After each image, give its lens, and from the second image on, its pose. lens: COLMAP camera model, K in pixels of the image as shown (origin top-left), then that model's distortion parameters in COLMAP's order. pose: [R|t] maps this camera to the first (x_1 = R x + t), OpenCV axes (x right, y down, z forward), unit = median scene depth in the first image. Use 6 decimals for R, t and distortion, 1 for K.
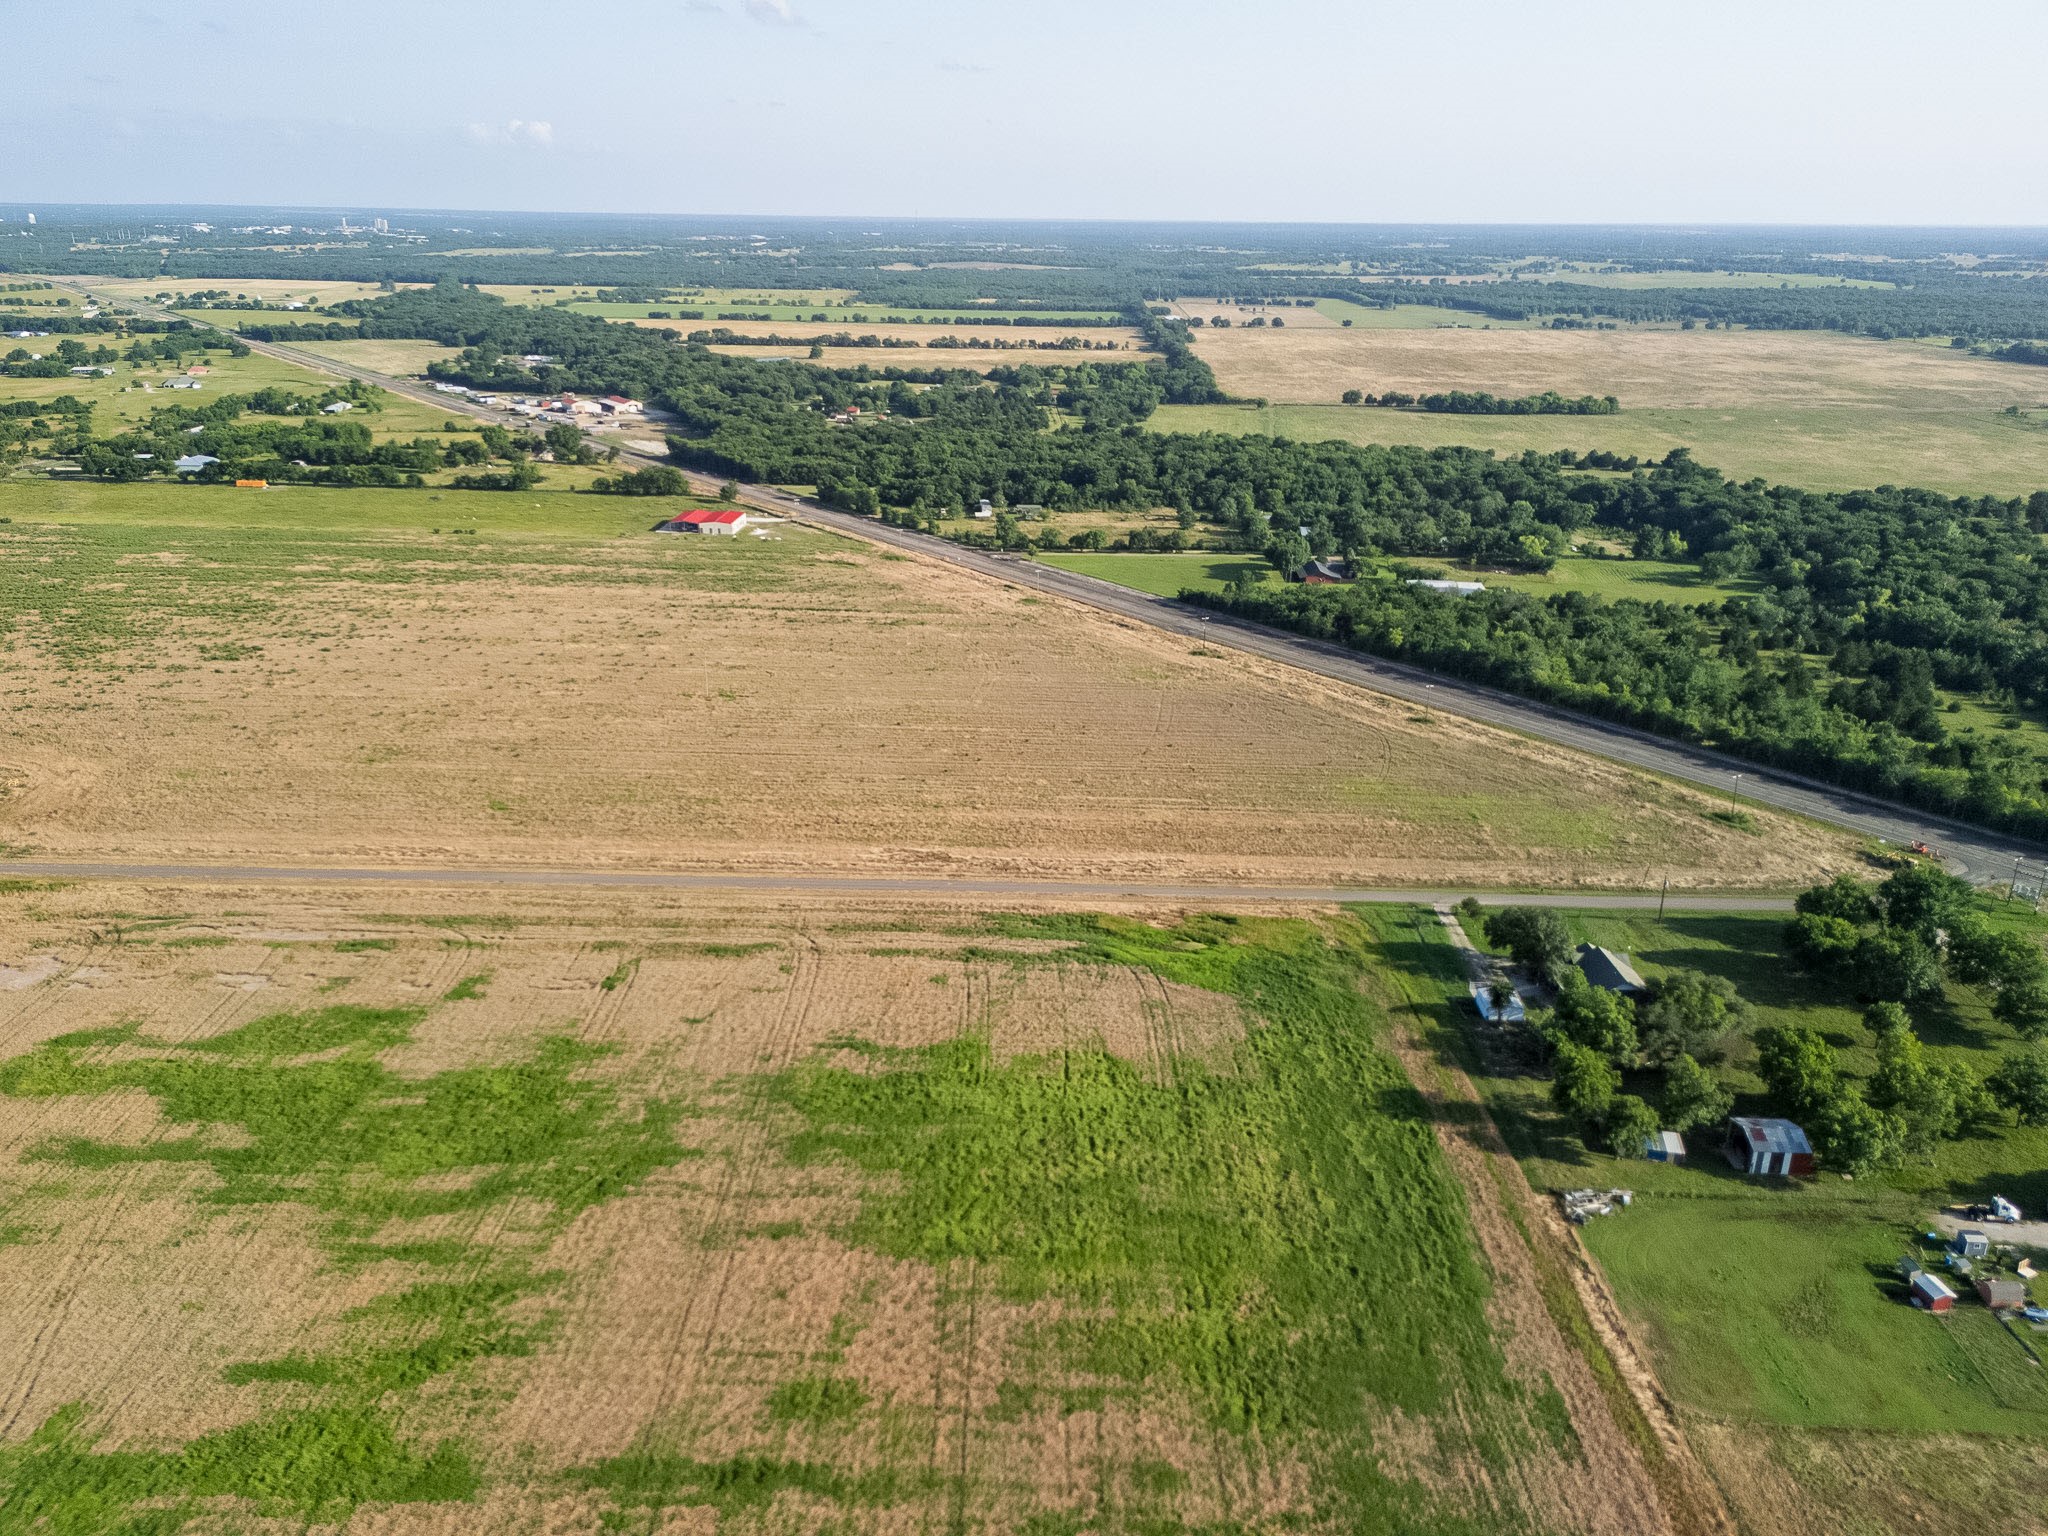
lens RADIAL K [[1497.9, 0, 1034.5], [0, 1497.9, 765.6], [0, 0, 1]] dist [0.085241, -0.087989]
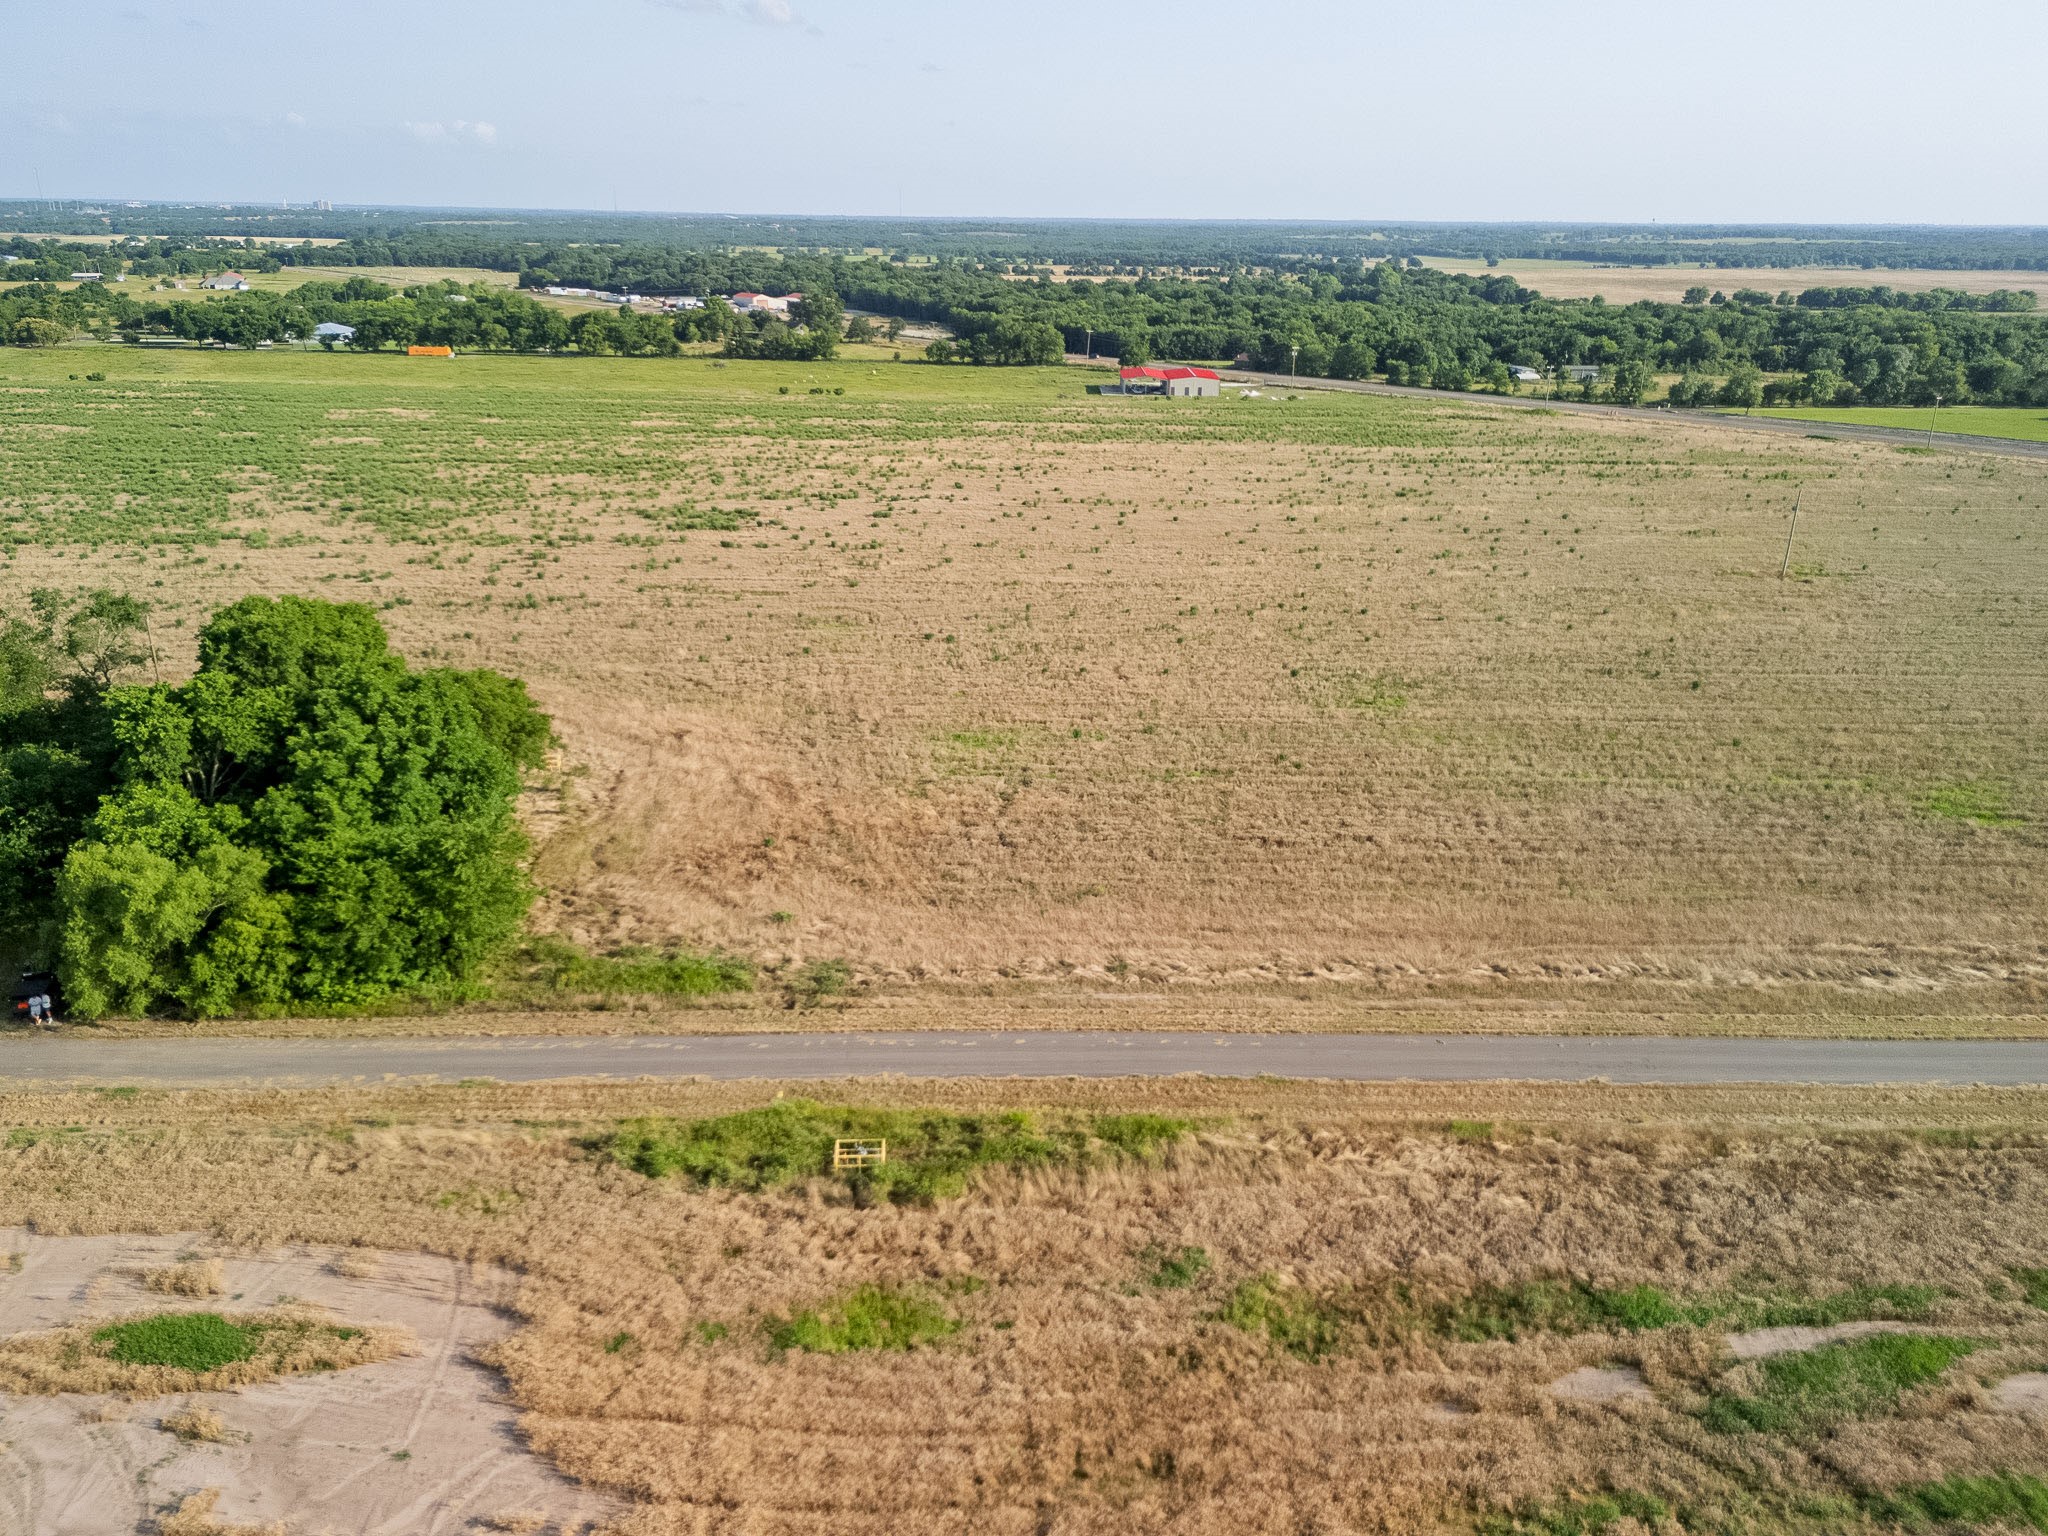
lens RADIAL K [[1497.9, 0, 1033.6], [0, 1497.9, 773.0], [0, 0, 1]] dist [0.085241, -0.087989]
pose [[0.999103, -0.013952, 0.039974, -0.399820], [0.013886, 0.999902, 0.001929, 0.010022], [-0.039997, -0.001372, 0.999199, 0.449151]]
